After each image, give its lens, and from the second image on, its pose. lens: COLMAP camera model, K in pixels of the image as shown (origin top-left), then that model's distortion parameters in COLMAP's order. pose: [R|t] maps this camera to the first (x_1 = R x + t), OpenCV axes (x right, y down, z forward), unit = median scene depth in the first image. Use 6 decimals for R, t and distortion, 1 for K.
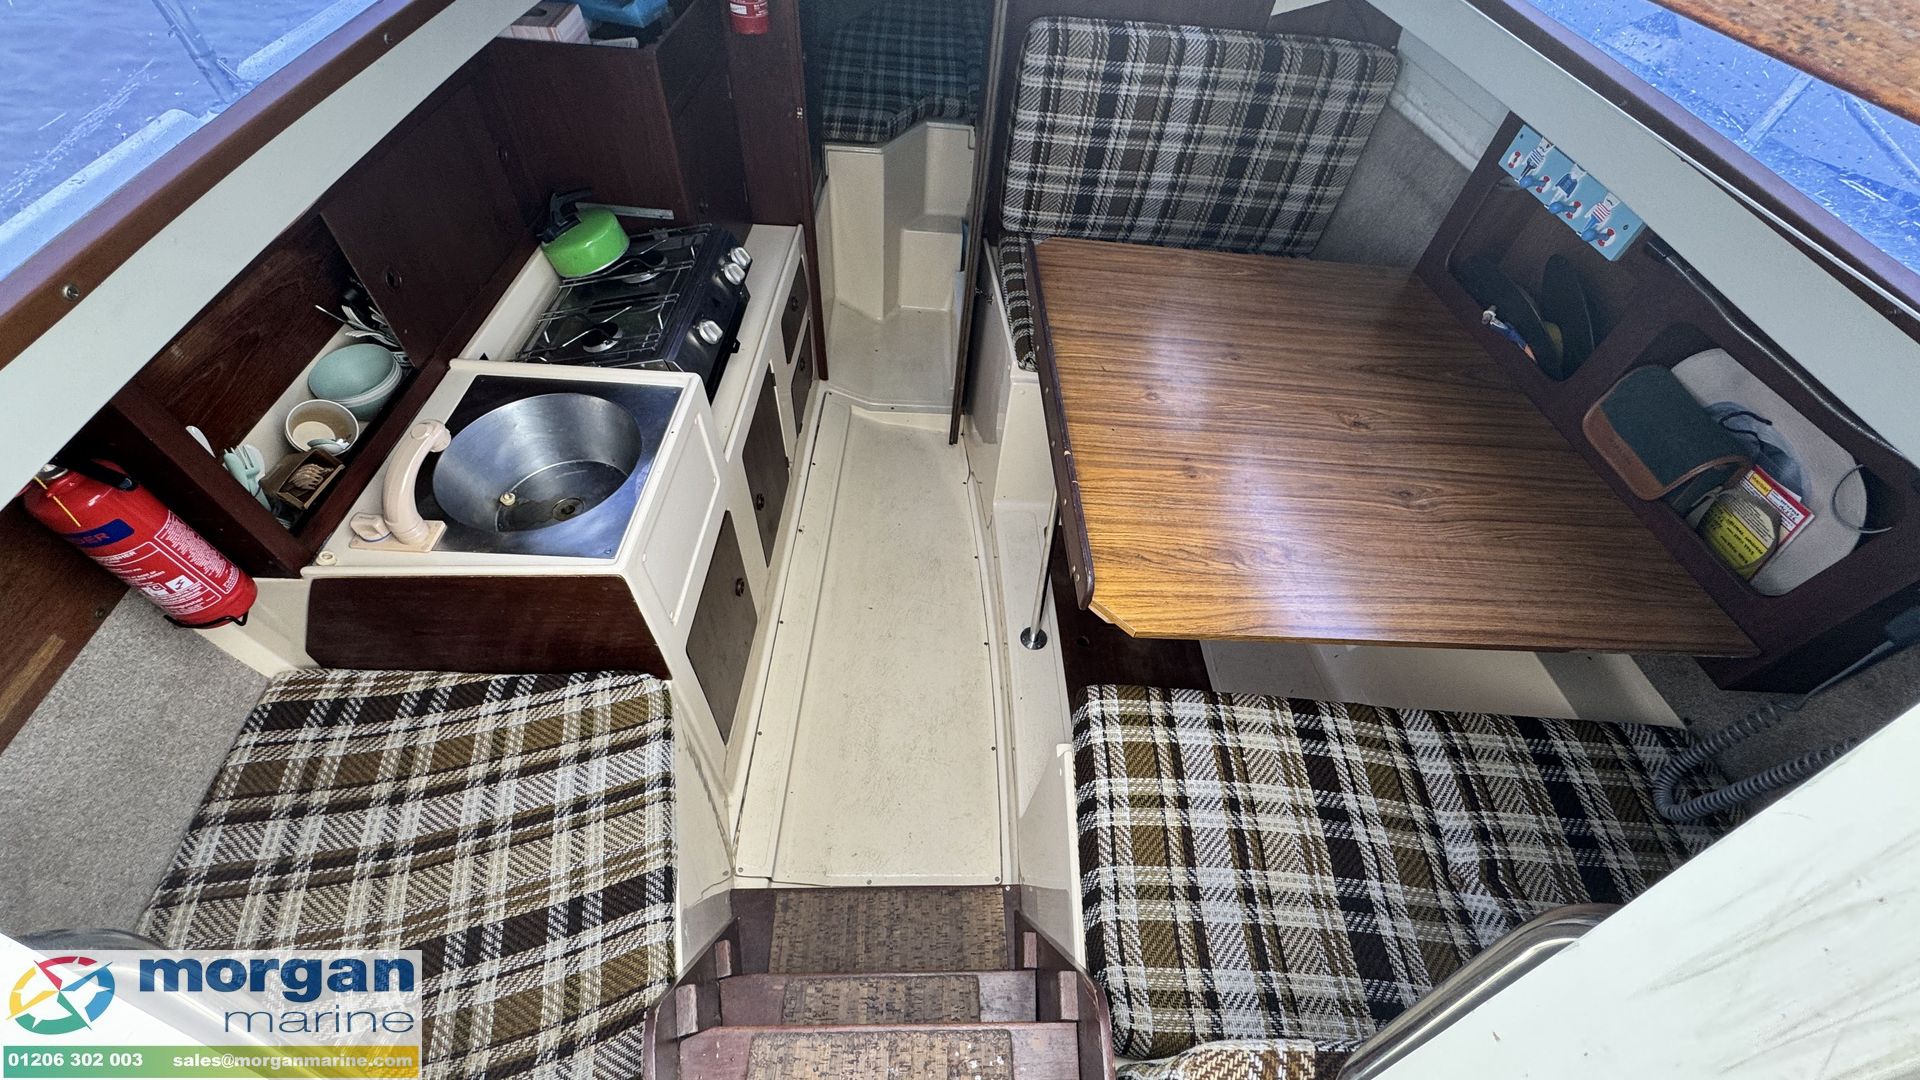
lens RADIAL K [[763.9, 0, 961.4], [0, 763.9, 536.3], [0, 0, 1]] dist [-0.000674, -0.000311]
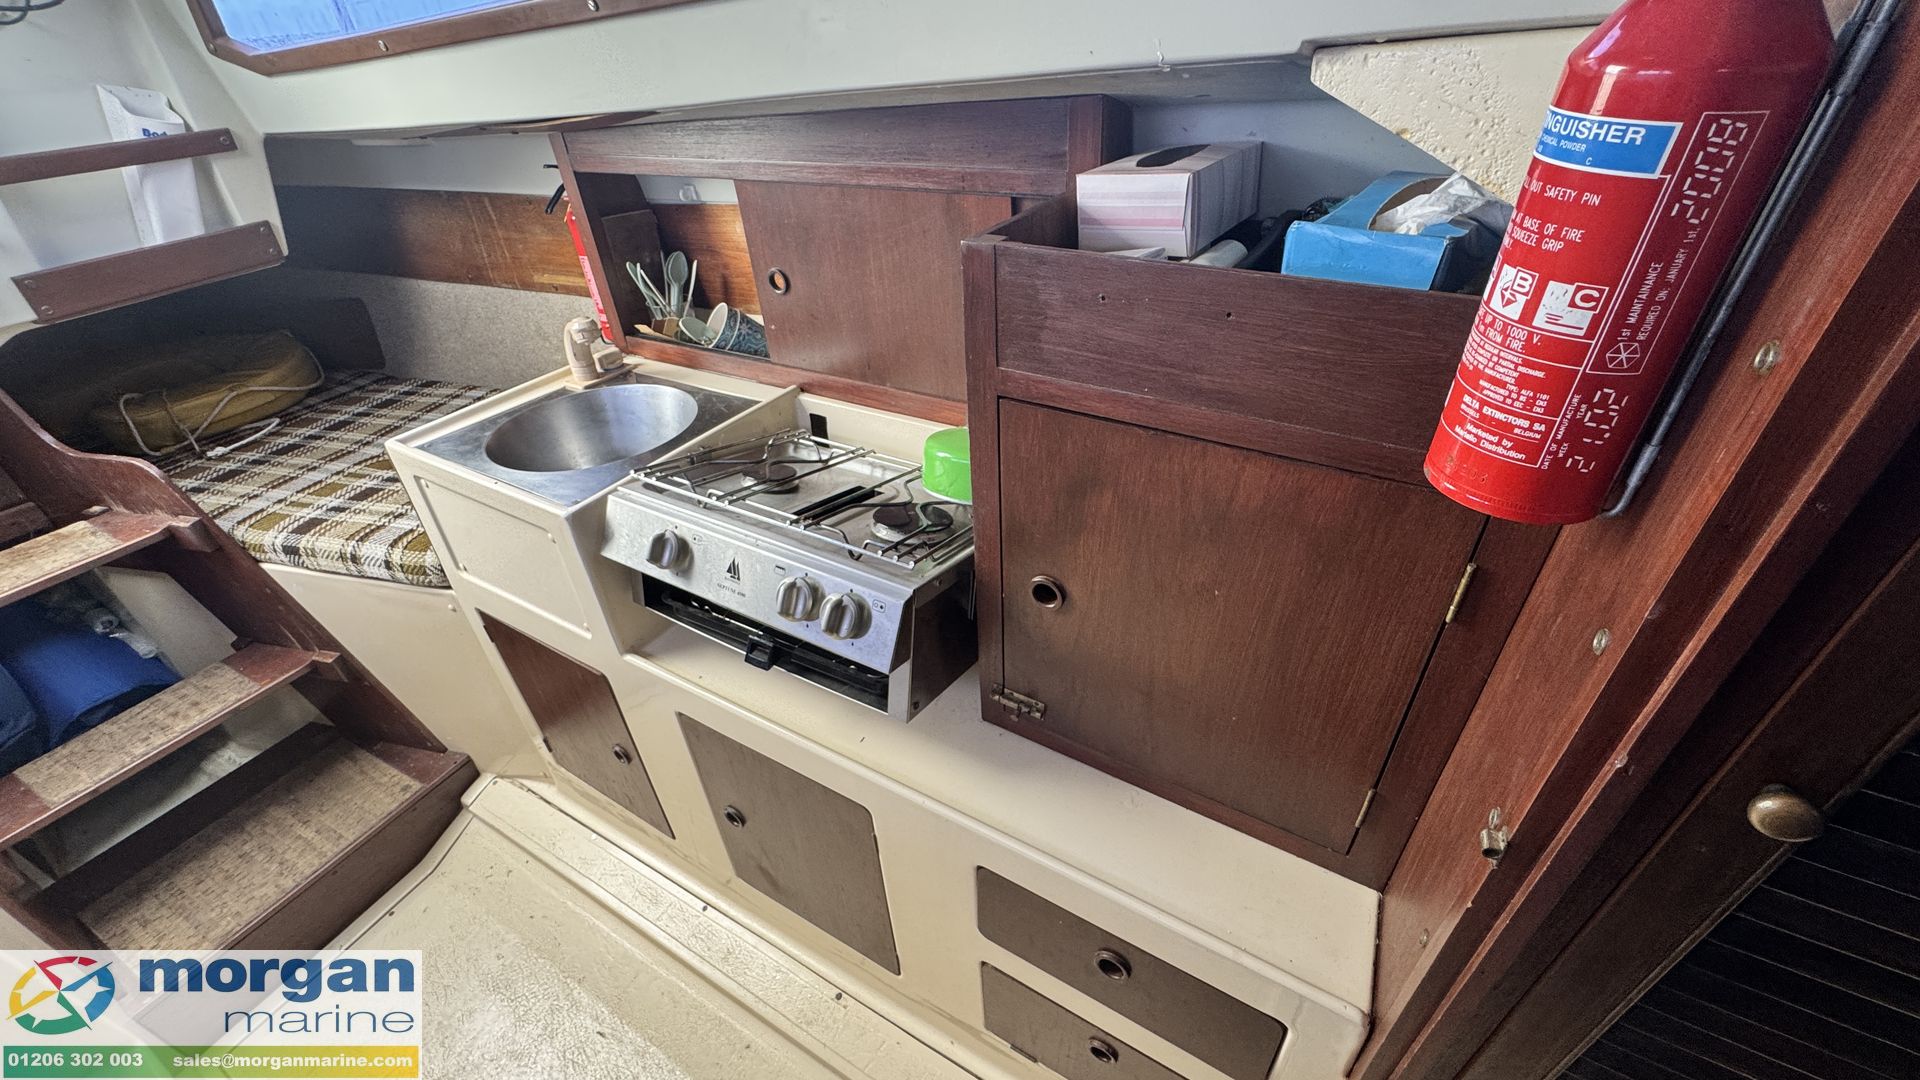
lens RADIAL K [[763.9, 0, 950.4], [0, 763.9, 532.3], [0, 0, 1]] dist [-0.000674, -0.000311]
pose [[-0.495845, 0.466247, -0.732633, 0.000367], [-0.654049, 0.354483, 0.668253, -0.672931], [0.571277, 0.810528, 0.129180, 0.836023]]
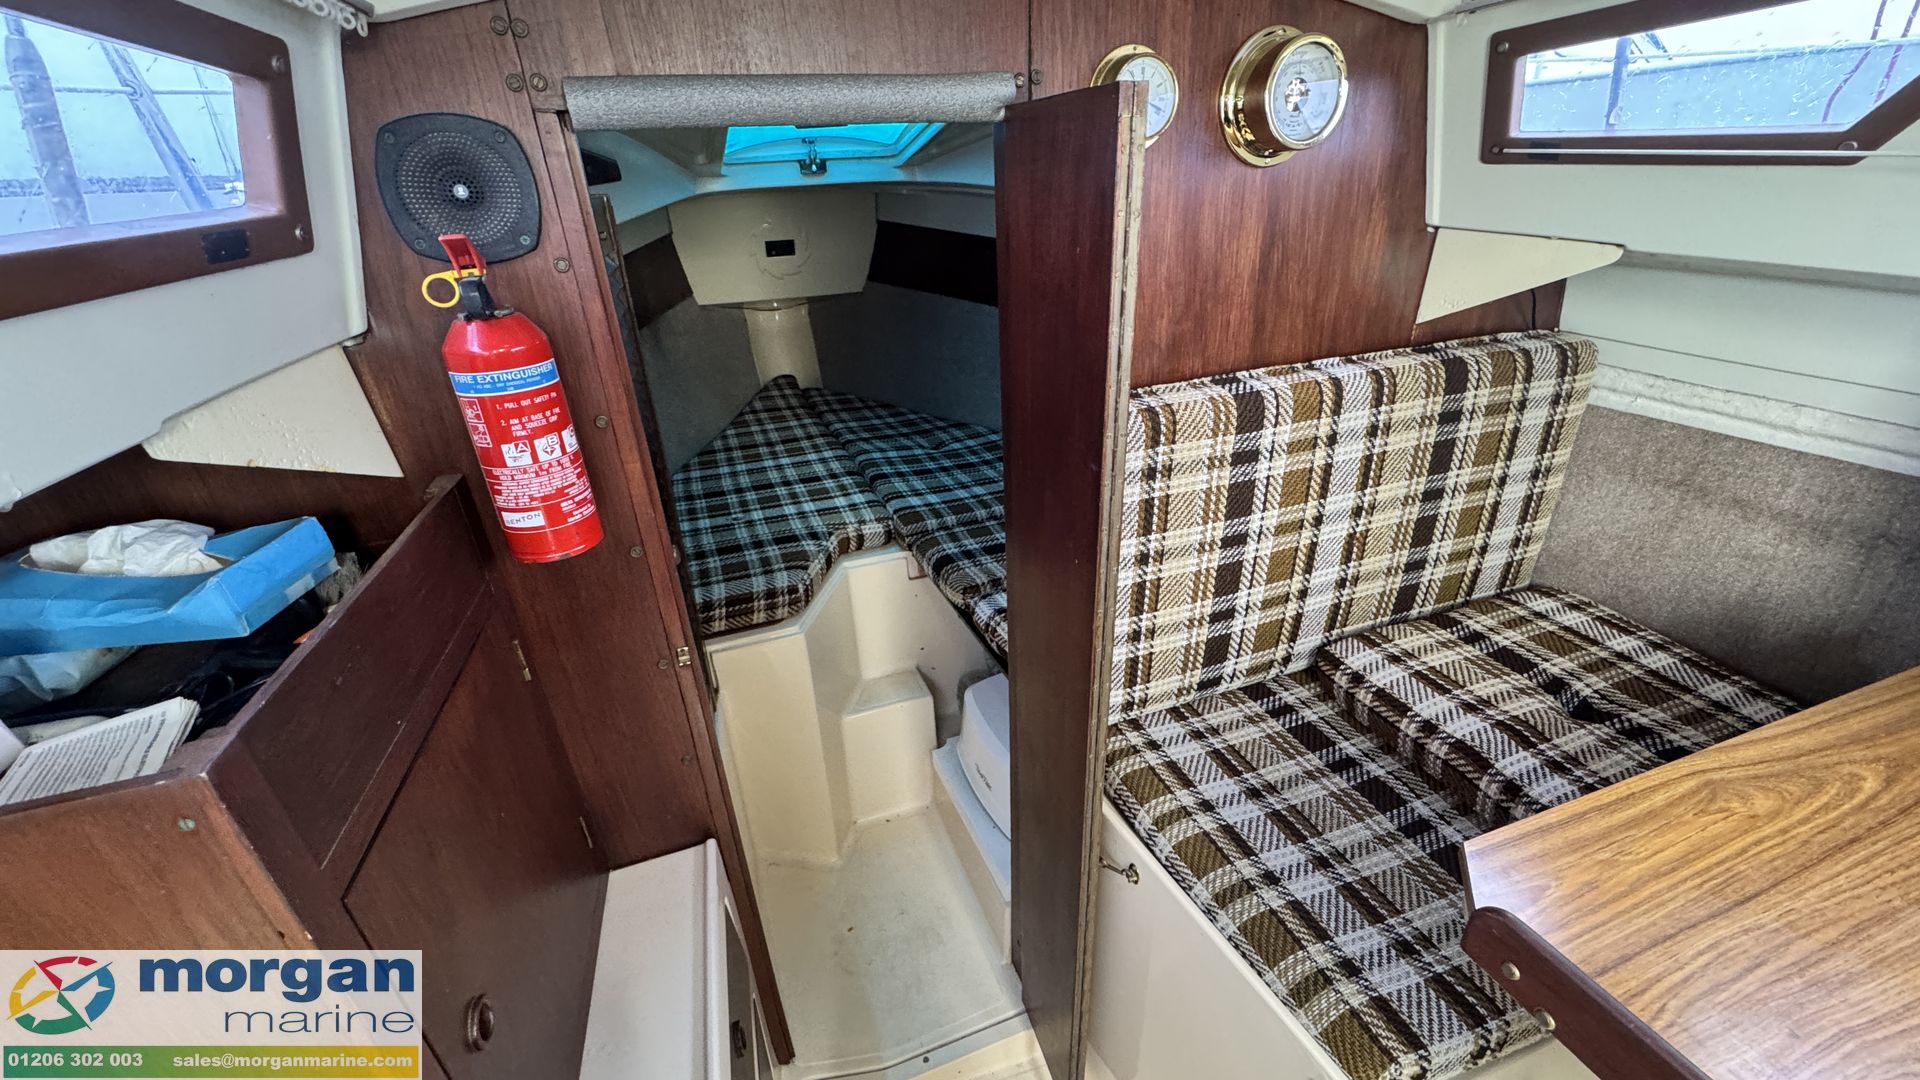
lens RADIAL K [[763.9, 0, 961.6], [0, 763.9, 538.2], [0, 0, 1]] dist [-0.000674, -0.000311]
pose [[0.938777, -0.246262, 0.240943, -0.153007], [0.323007, 0.872400, -0.366859, -0.408040], [-0.119855, 0.422225, 0.898533, 0.539989]]
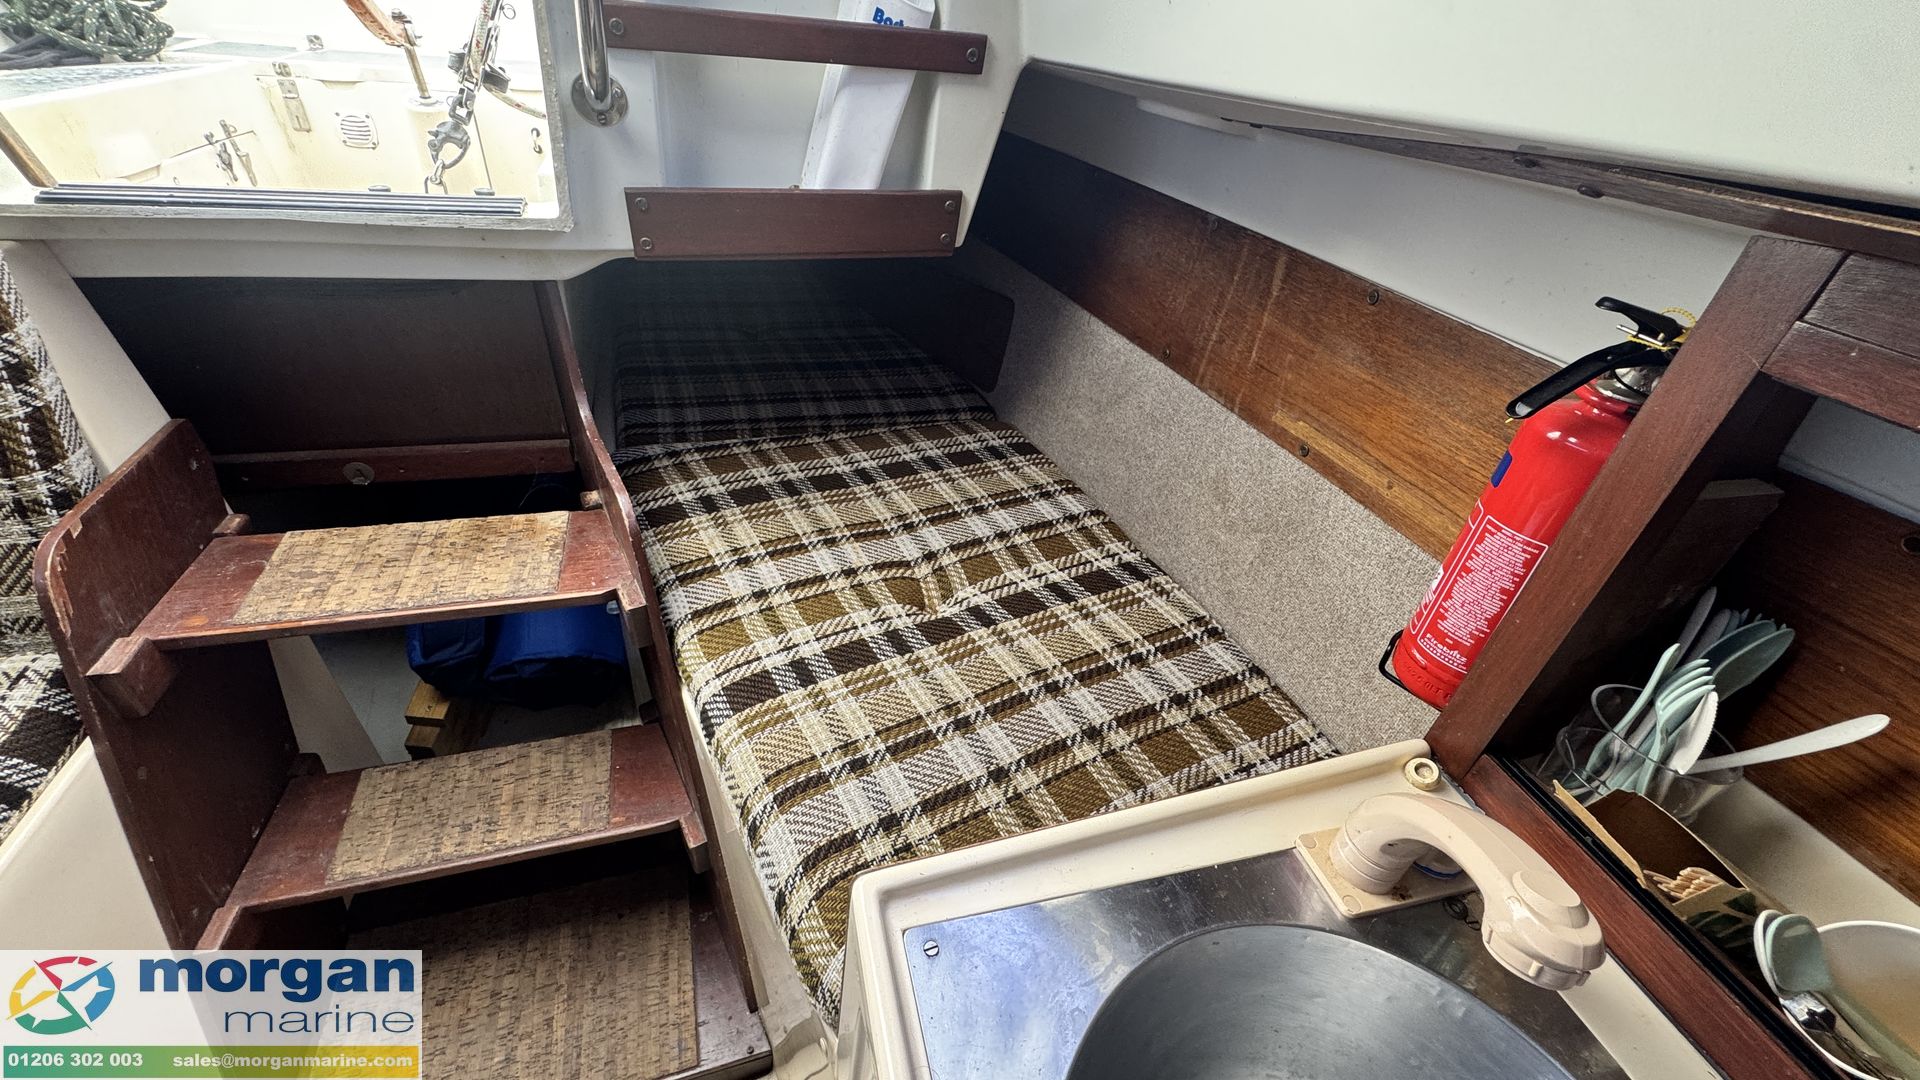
lens RADIAL K [[763.9, 0, 959.6], [0, 763.9, 536.3], [0, 0, 1]] dist [-0.000674, -0.000311]
pose [[-0.946515, 0.046023, -0.319361, -0.223087], [-0.315715, 0.072159, 0.946106, -0.218176], [0.066587, 0.996331, -0.053770, 0.499653]]
